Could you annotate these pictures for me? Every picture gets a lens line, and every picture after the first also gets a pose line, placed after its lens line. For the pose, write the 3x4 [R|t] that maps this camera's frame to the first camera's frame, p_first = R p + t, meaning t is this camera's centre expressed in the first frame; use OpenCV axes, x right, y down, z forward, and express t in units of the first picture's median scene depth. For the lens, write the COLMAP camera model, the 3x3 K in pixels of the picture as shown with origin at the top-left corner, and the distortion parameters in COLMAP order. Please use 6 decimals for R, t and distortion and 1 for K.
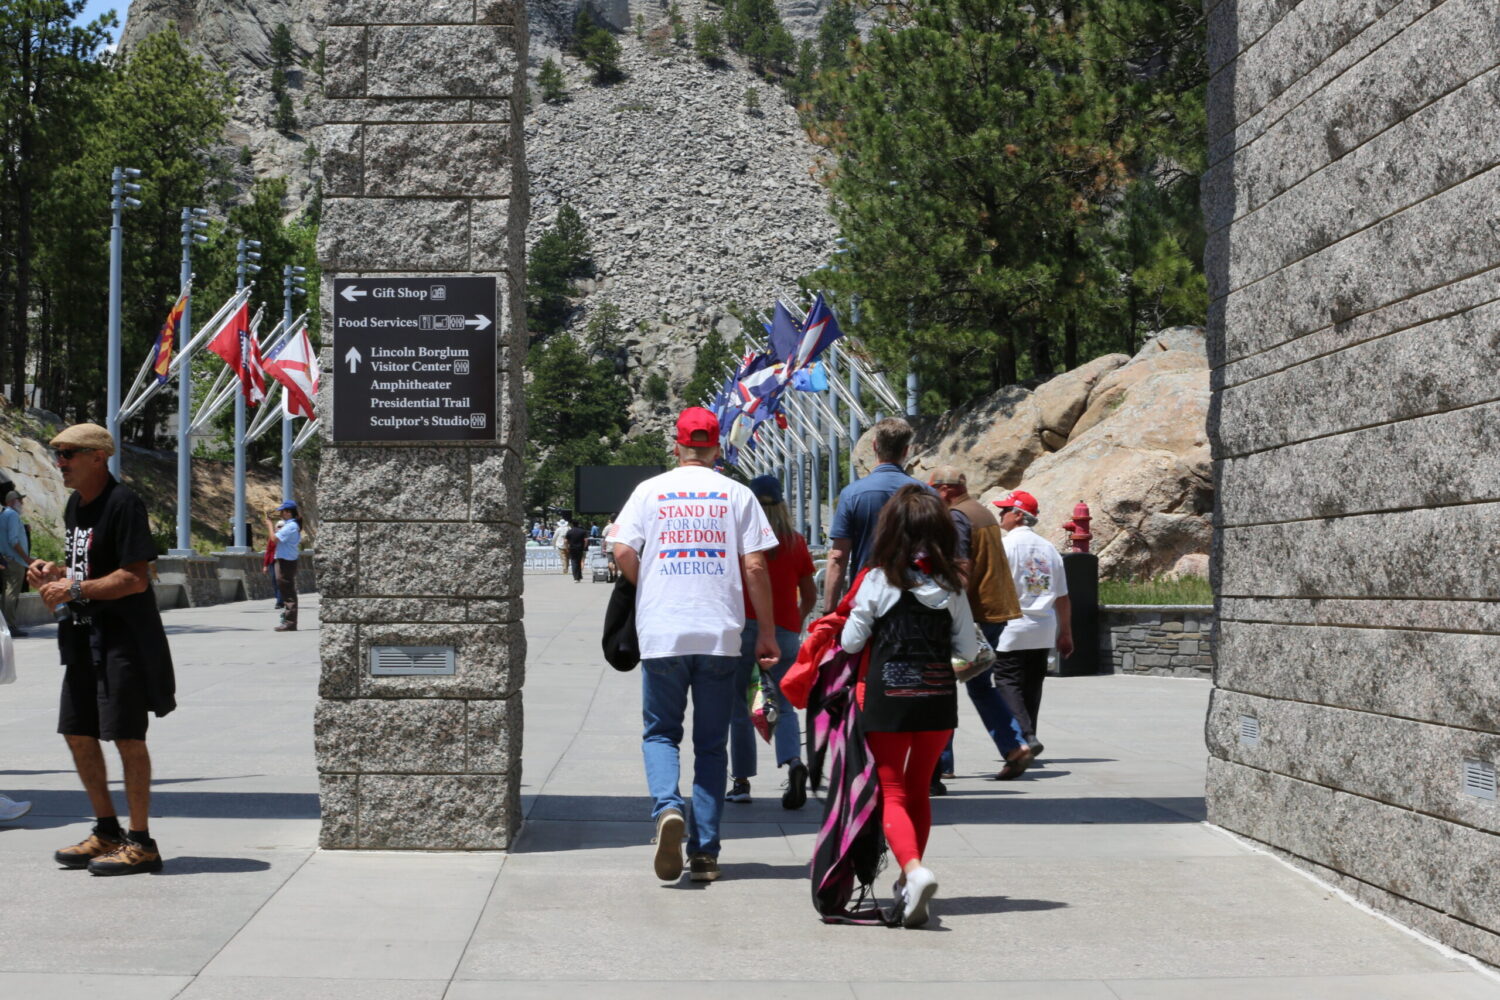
lens RADIAL K [[2866.0, 0, 750.2], [0, 2866.0, 500.7], [0, 0, 1]] dist [-0.229510, 0.000000]
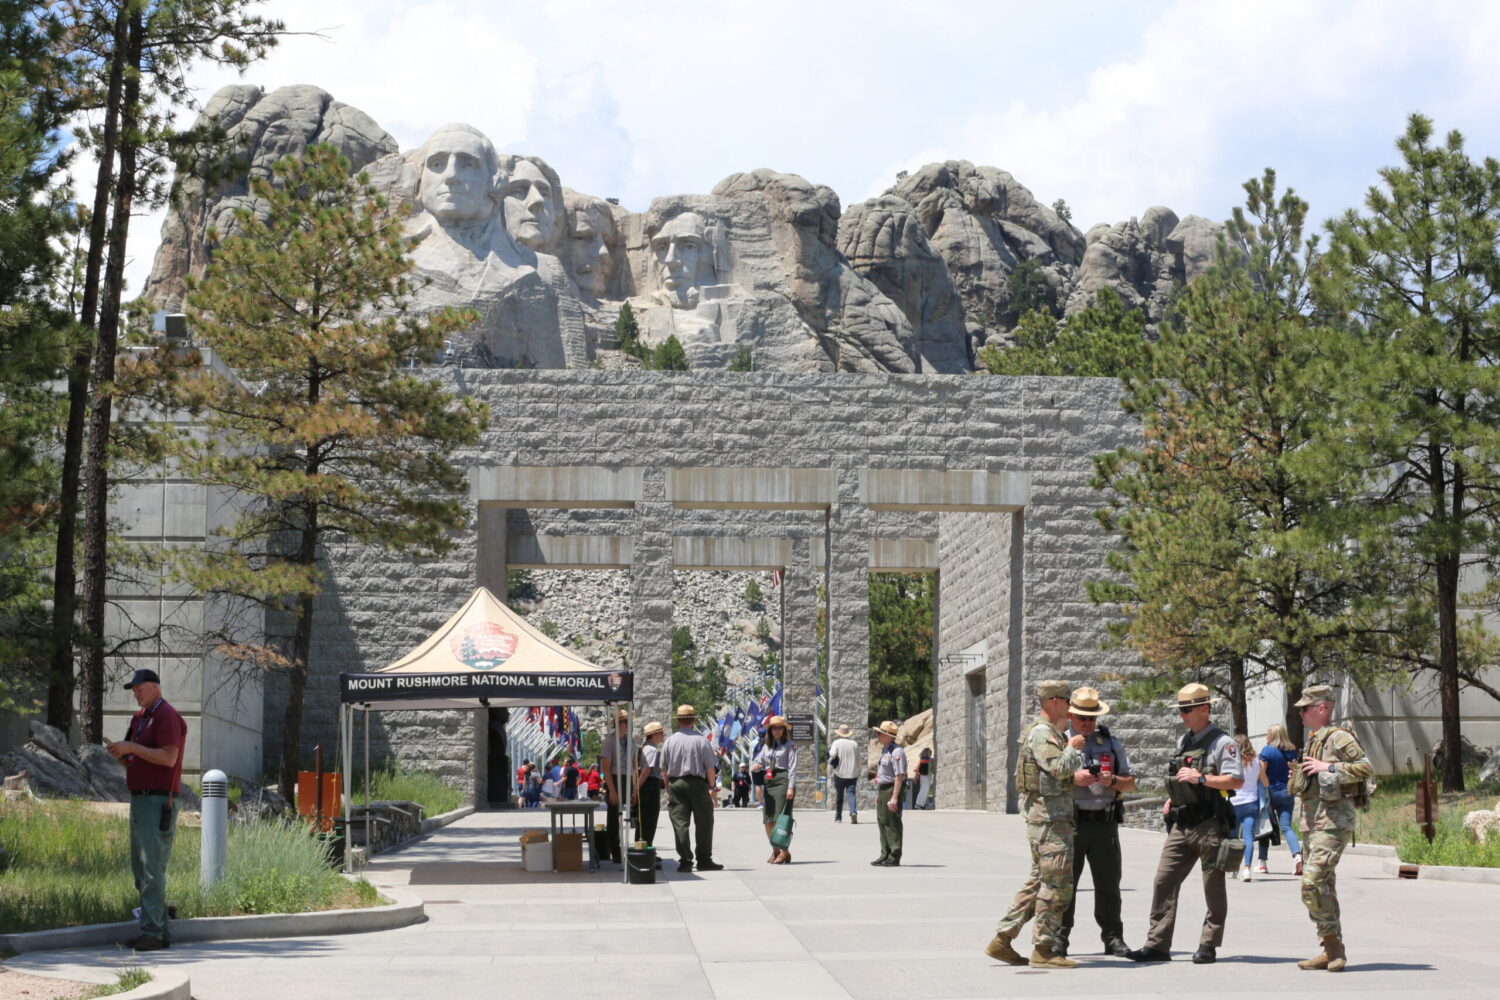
lens RADIAL K [[2866.0, 0, 747.9], [0, 2866.0, 499.5], [0, 0, 1]] dist [-0.229510, 0.000000]
pose [[0.999116, 0.006262, 0.041561, -0.016039], [-0.001901, 0.994558, -0.104165, 0.003378], [-0.041988, 0.103994, 0.993691, -0.168507]]
